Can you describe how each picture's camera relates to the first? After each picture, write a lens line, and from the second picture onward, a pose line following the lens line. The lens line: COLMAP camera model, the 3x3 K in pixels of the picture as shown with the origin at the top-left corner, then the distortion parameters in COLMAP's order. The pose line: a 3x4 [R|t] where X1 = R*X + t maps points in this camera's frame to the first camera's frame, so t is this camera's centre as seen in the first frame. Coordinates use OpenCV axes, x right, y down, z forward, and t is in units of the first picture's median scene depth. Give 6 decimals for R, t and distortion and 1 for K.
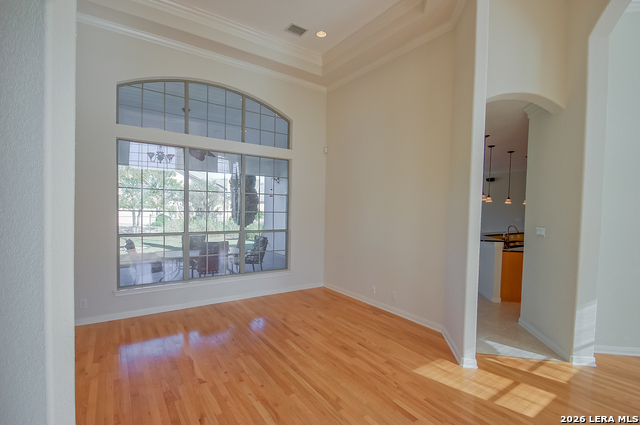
lens RADIAL K [[296.9, 0, 318.3], [0, 296.9, 218.9], [0, 0, 1]] dist [0.016841, -0.019754]
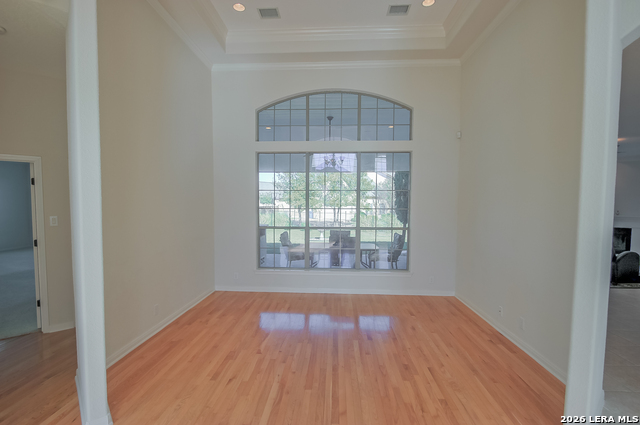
lens RADIAL K [[296.9, 0, 318.3], [0, 296.9, 218.9], [0, 0, 1]] dist [0.016841, -0.019754]
pose [[0.788724, 0.016211, -0.614533, 0.320124], [-0.010458, 0.999861, 0.012953, -0.001242], [0.614658, -0.003790, 0.788785, 0.133158]]
